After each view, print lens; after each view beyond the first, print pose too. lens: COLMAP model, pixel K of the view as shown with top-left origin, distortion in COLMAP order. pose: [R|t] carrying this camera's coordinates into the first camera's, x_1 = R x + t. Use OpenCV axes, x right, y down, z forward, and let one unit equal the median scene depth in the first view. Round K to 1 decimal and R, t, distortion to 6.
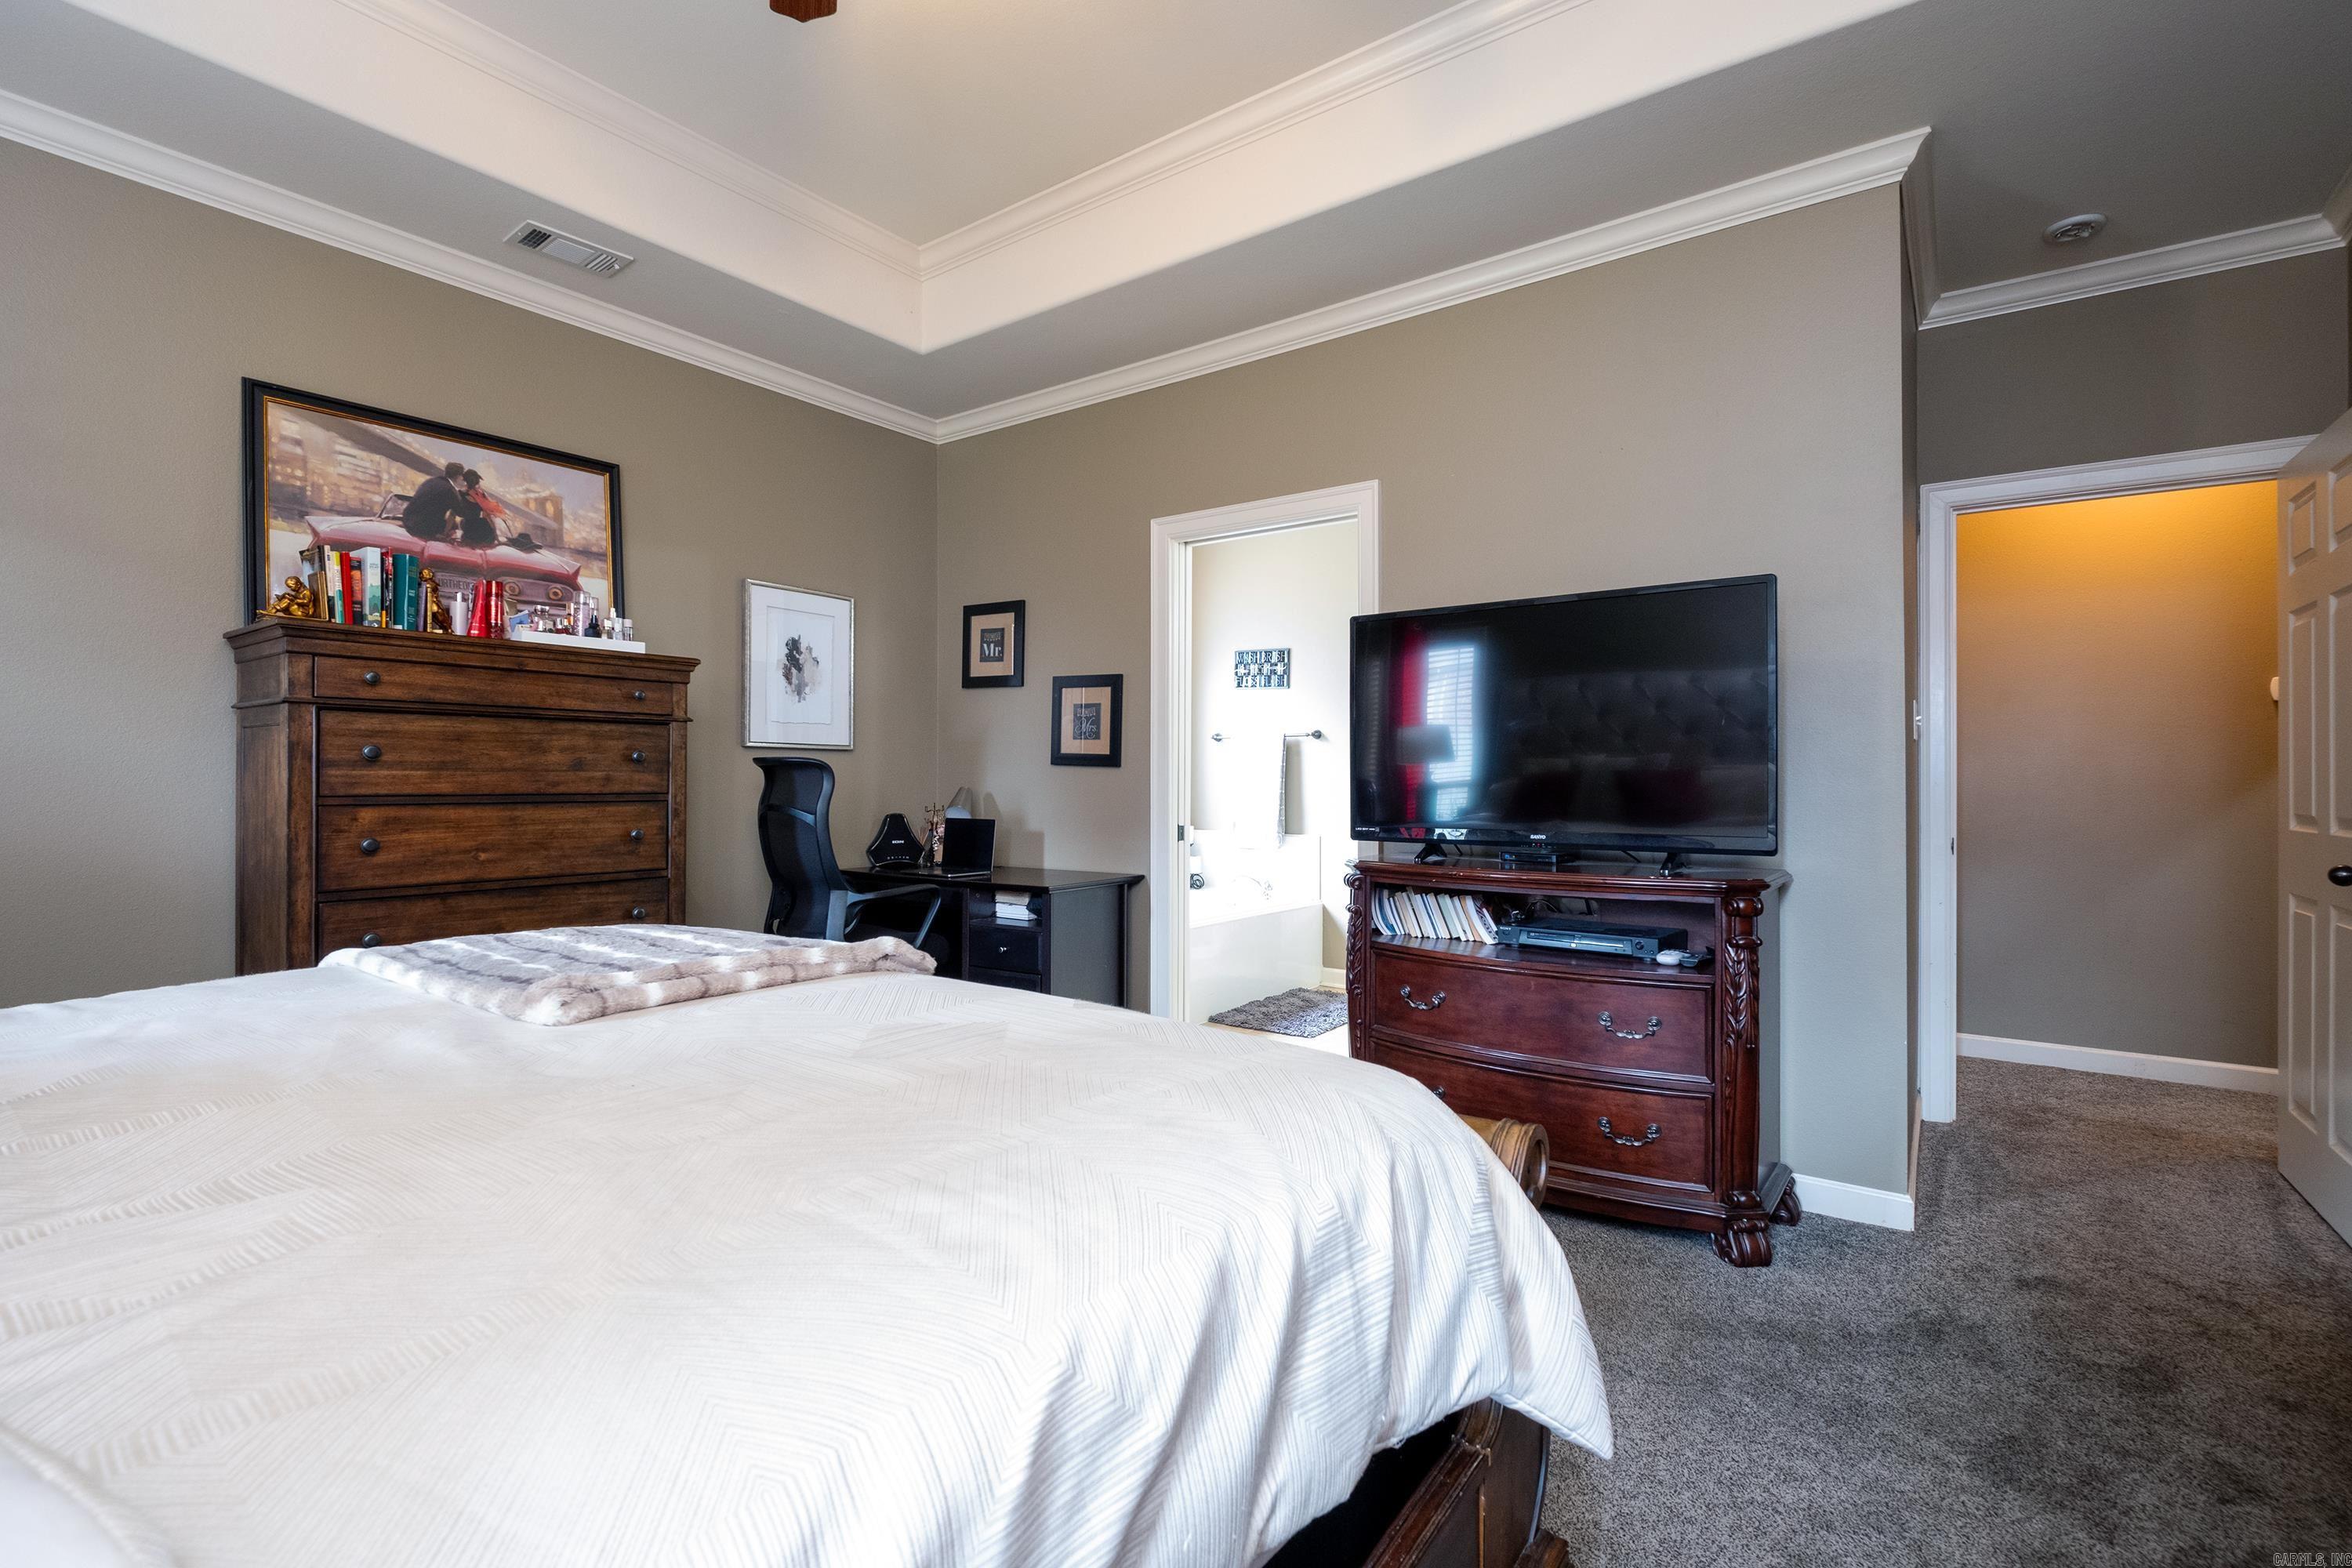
lens RADIAL K [[1066.6, 0, 1168.7], [0, 1066.6, 788.2], [0, 0, 1]] dist [-0.008898, 0.000664]
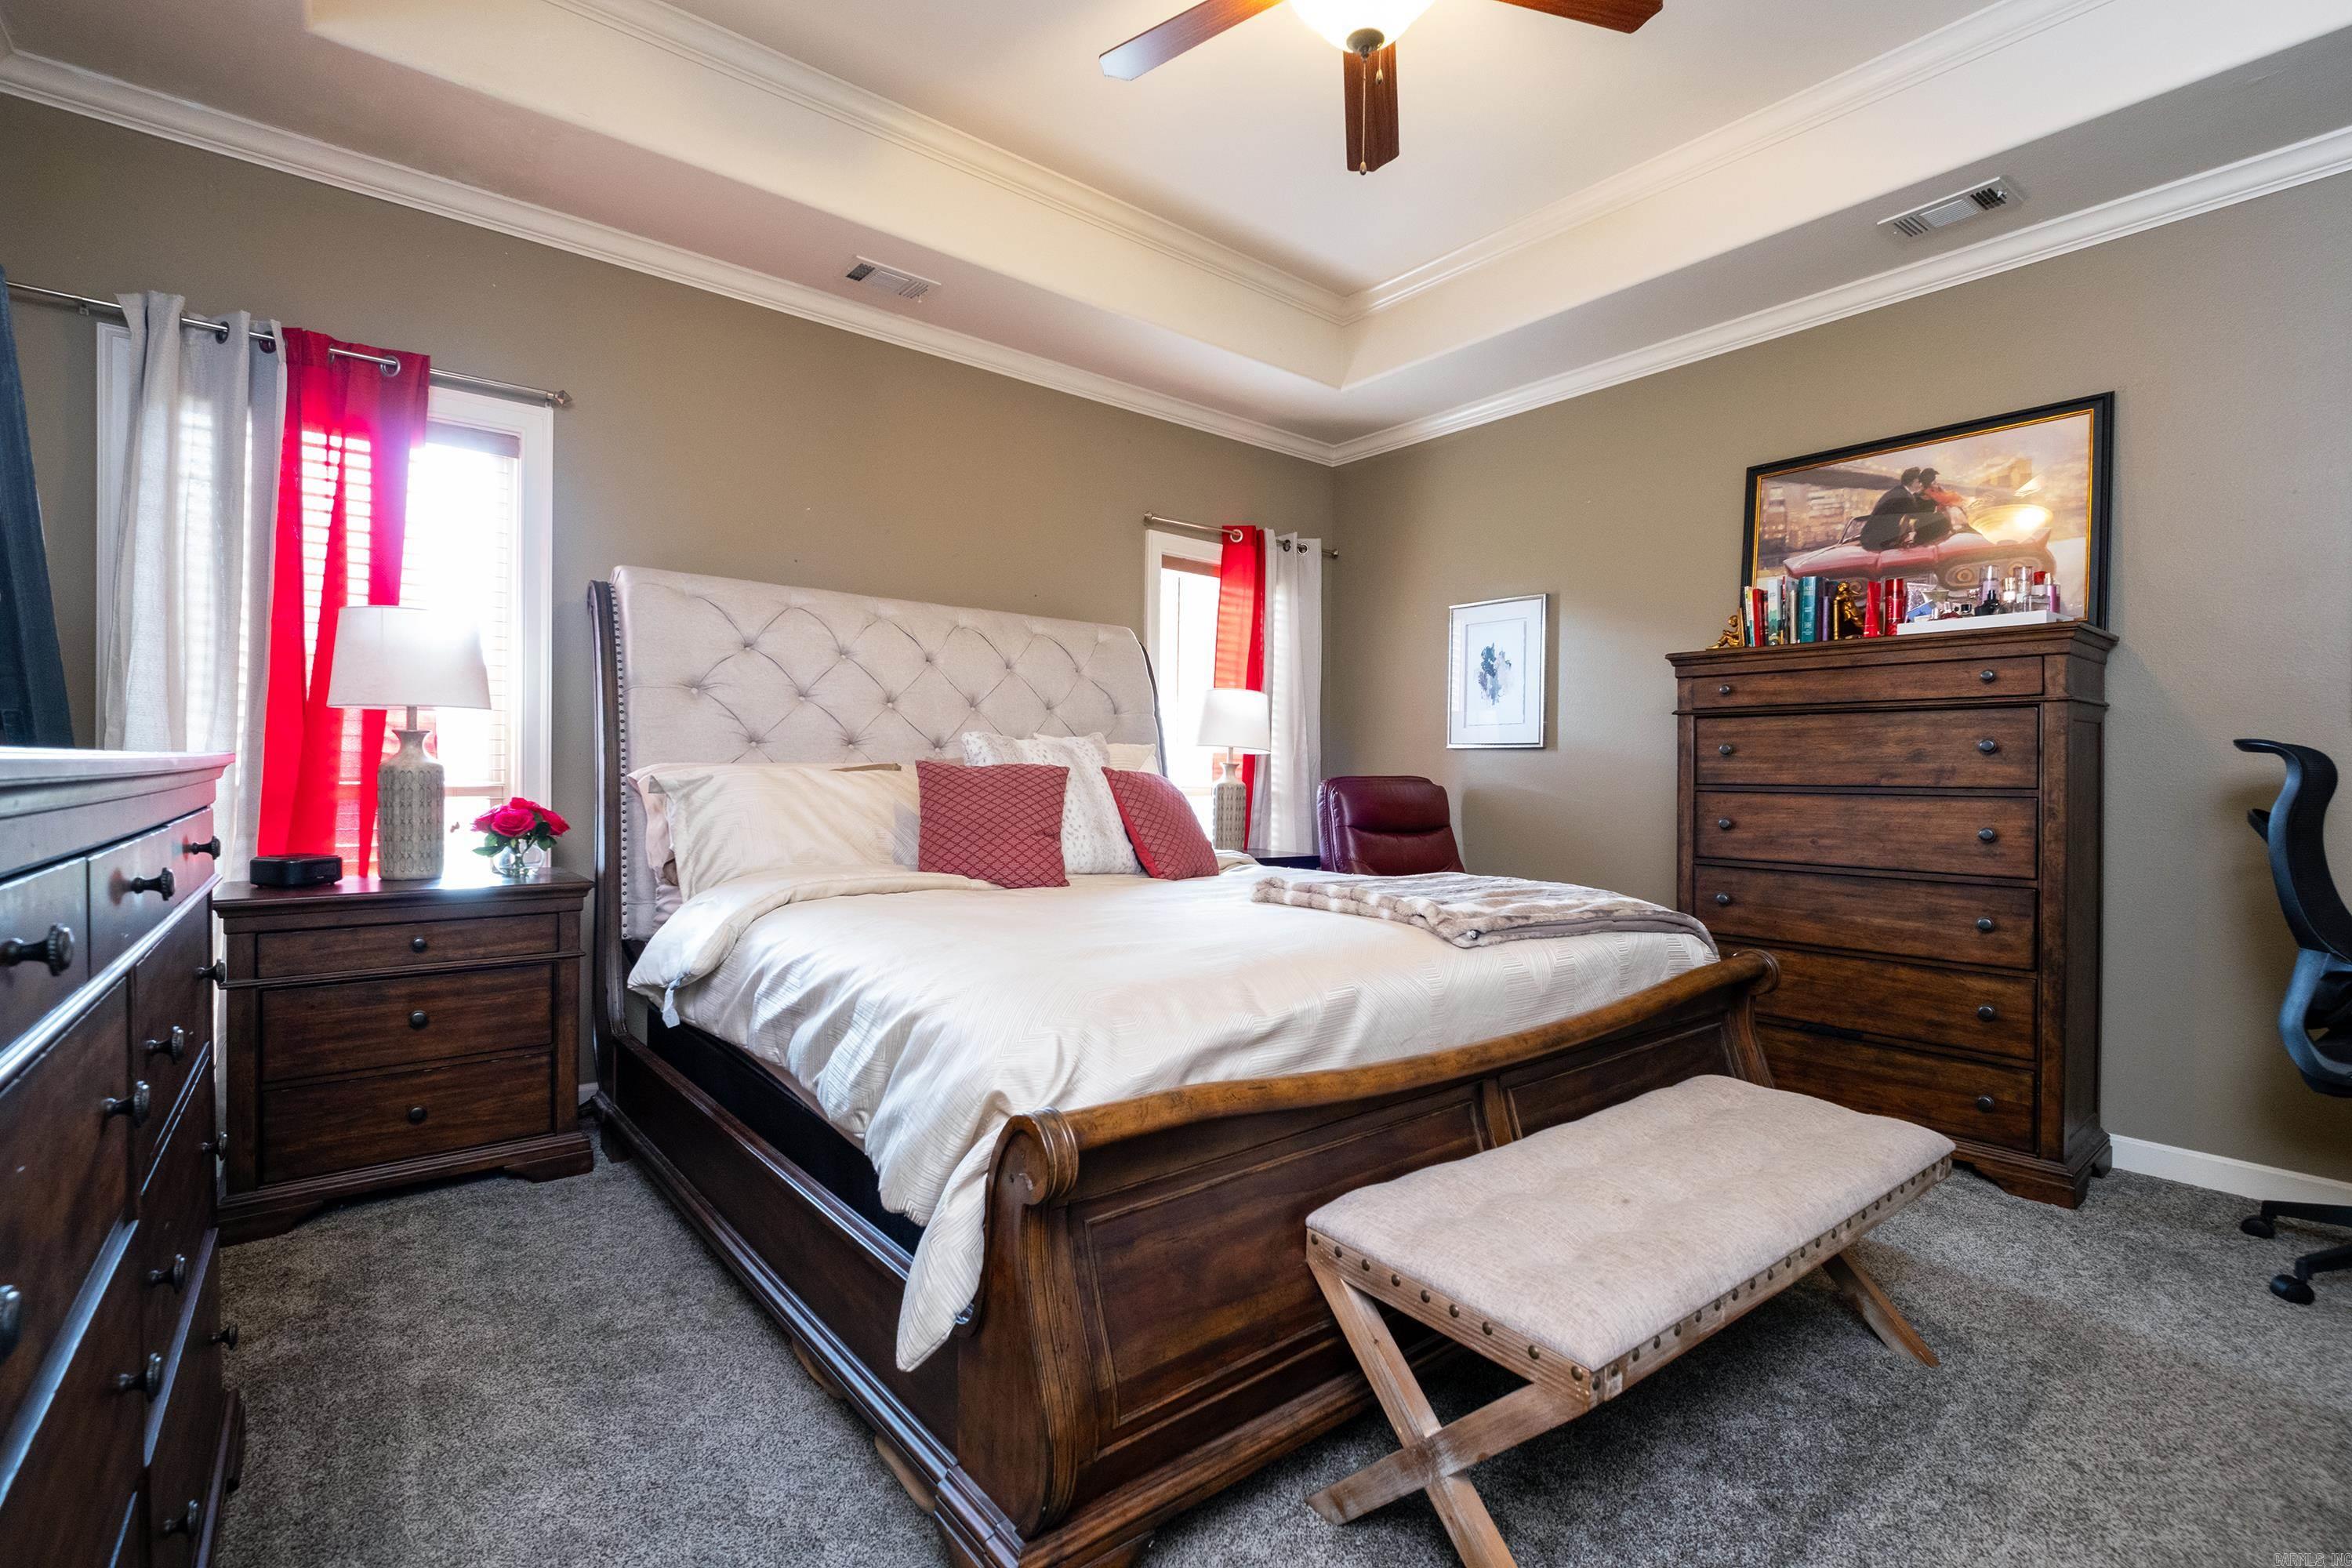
lens RADIAL K [[1066.6, 0, 1157.7], [0, 1066.6, 781.0], [0, 0, 1]] dist [-0.008898, 0.000664]
pose [[-0.278464, 0.005769, -0.960429, 0.578264], [-0.014212, 0.999848, 0.010127, 0.000255], [0.960342, 0.016469, -0.278339, 0.632615]]
